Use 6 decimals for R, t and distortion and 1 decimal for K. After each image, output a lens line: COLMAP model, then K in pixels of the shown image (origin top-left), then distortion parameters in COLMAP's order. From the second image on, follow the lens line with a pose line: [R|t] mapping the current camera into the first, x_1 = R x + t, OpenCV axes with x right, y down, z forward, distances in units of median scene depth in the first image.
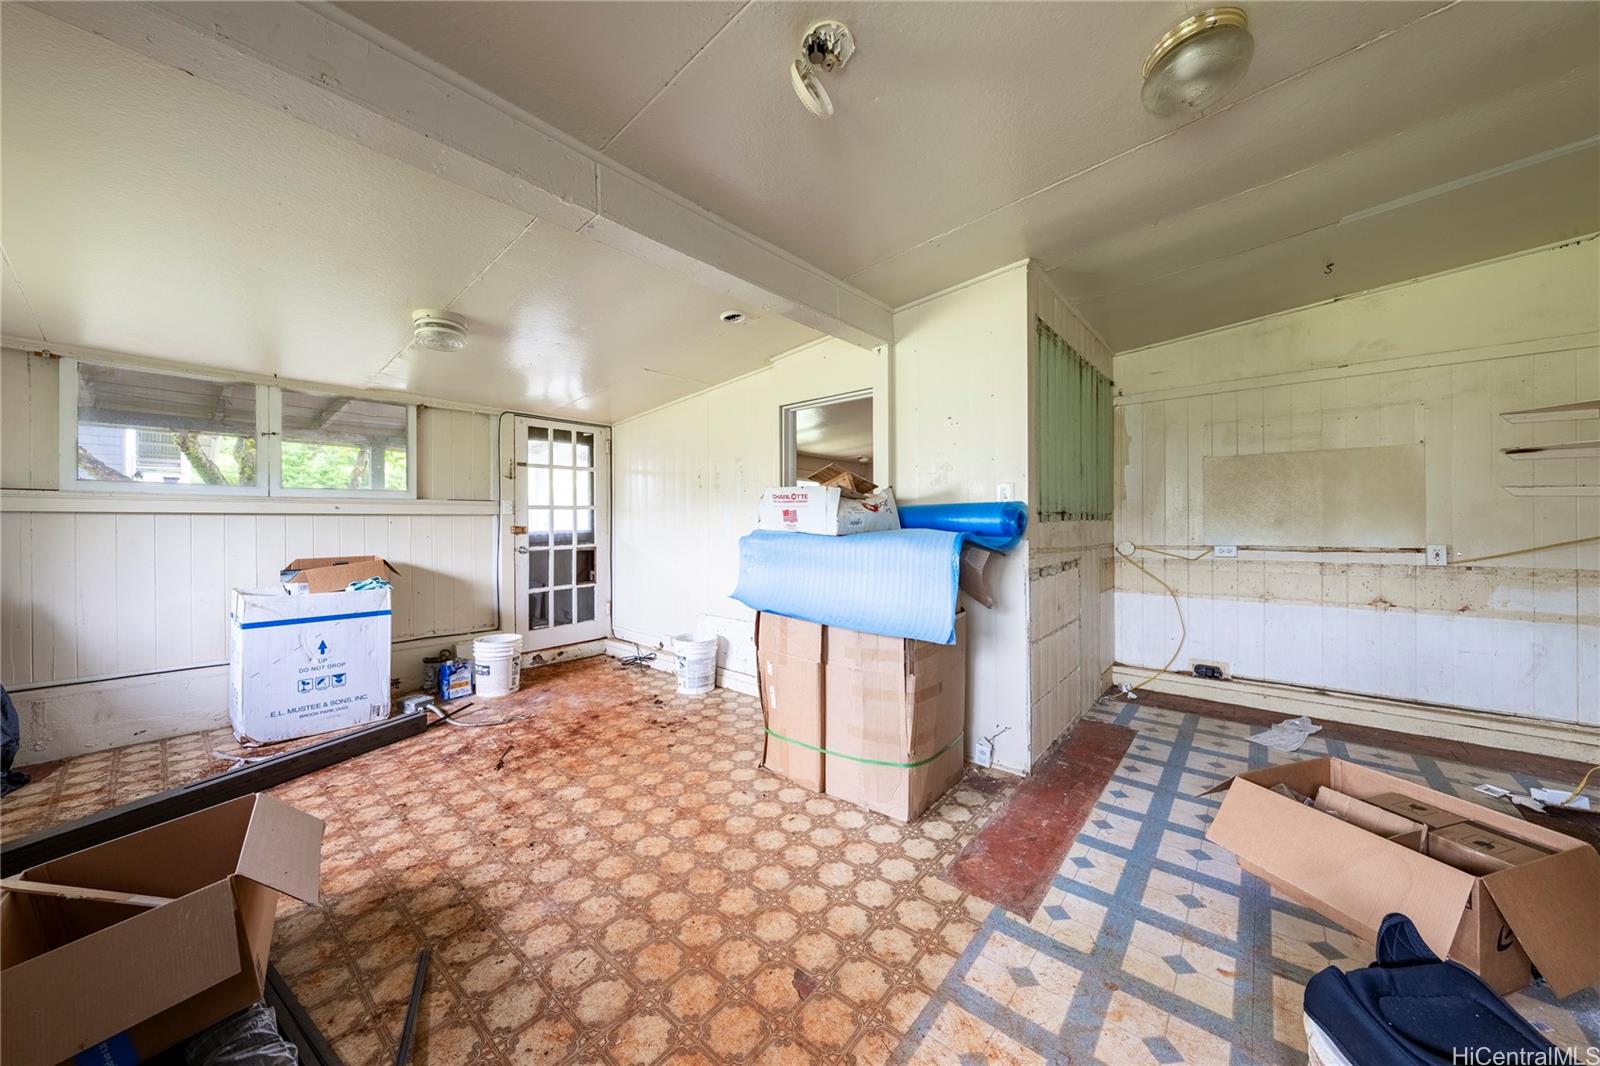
lens RADIAL K [[530.3, 0, 794.5], [0, 530.3, 526.9], [0, 0, 1]] dist [0.000831, 0.000045]
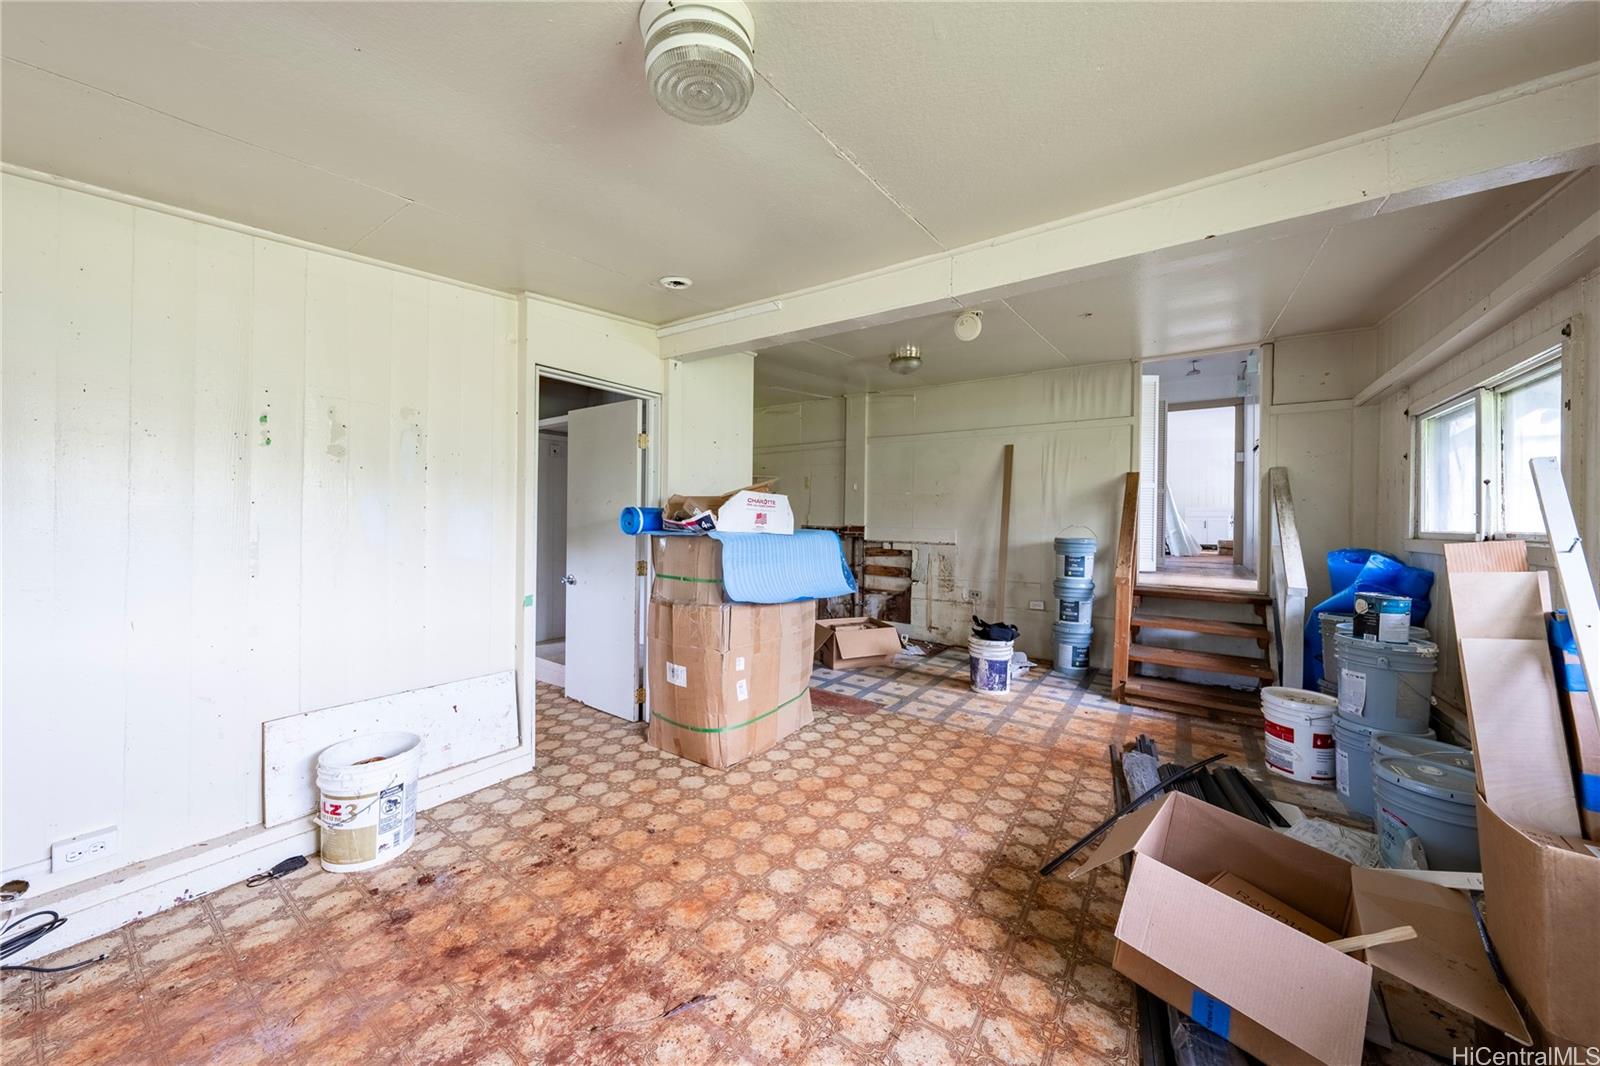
lens RADIAL K [[530.3, 0, 795.9], [0, 530.3, 524.2], [0, 0, 1]] dist [0.000831, 0.000045]
pose [[-0.064187, -0.002630, 0.997934, -1.544319], [-0.000461, 0.999996, 0.002606, -0.016056], [-0.997938, -0.000293, -0.064188, 1.350796]]
